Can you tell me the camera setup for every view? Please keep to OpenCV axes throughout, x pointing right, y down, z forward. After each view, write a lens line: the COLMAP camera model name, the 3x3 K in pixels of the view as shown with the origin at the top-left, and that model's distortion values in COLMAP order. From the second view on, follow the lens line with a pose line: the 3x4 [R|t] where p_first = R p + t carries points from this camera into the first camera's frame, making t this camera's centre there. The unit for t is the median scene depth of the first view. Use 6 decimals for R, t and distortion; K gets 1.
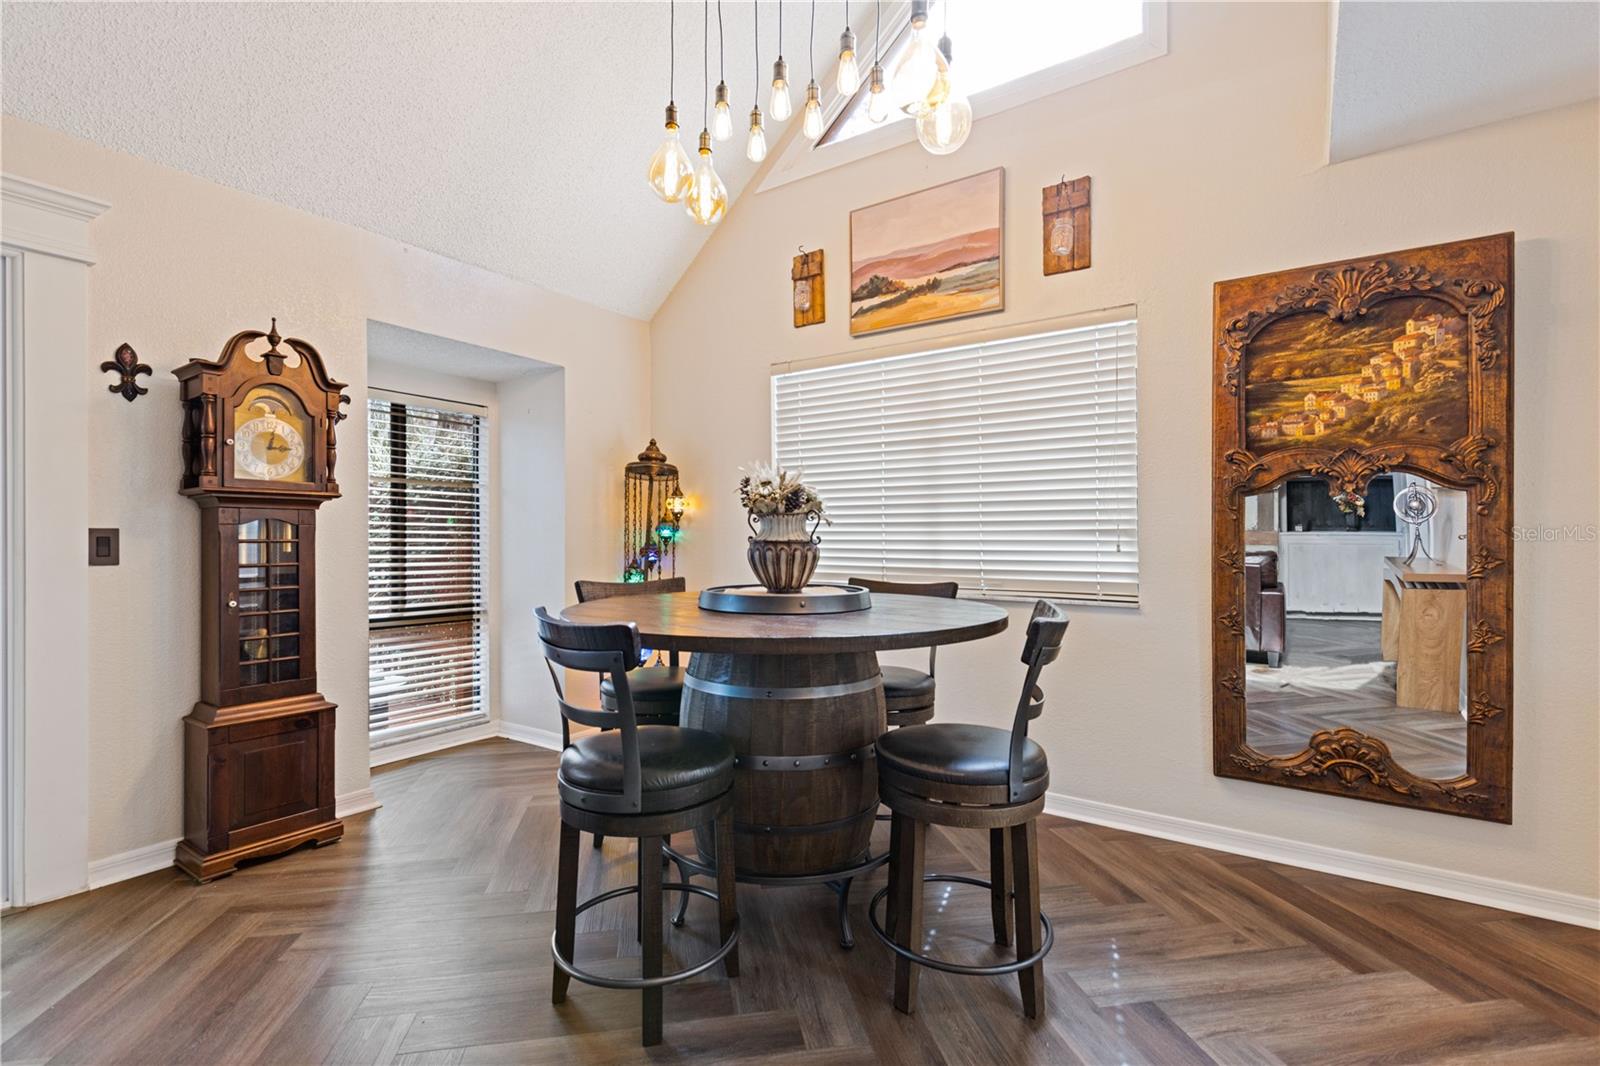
lens RADIAL K [[722.2, 0, 798.2], [0, 722.2, 538.4], [0, 0, 1]] dist [0.000826, -0.000375]
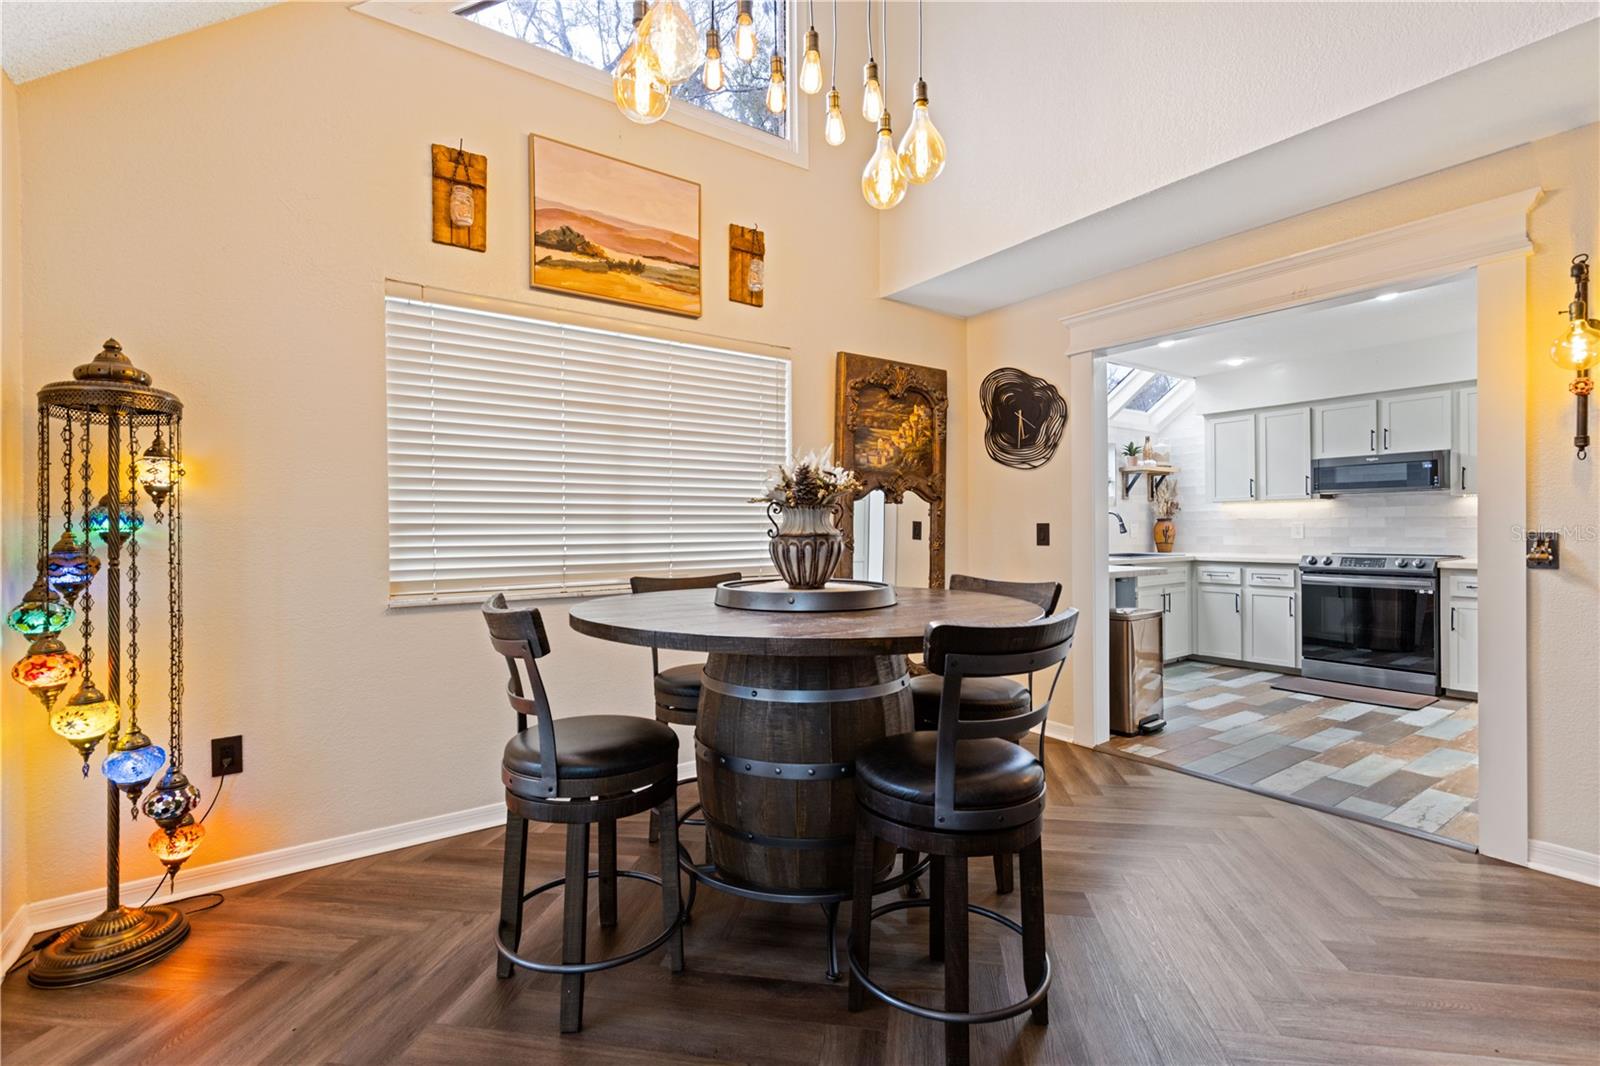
lens RADIAL K [[716.2, 0, 794.9], [0, 716.2, 526.2], [0, 0, 1]] dist [0.002526, -0.000800]
pose [[0.344260, -0.000196, 0.938875, -0.809035], [0.008662, 0.999958, -0.002967, -0.003564], [-0.938835, 0.009154, 0.344247, 0.612184]]
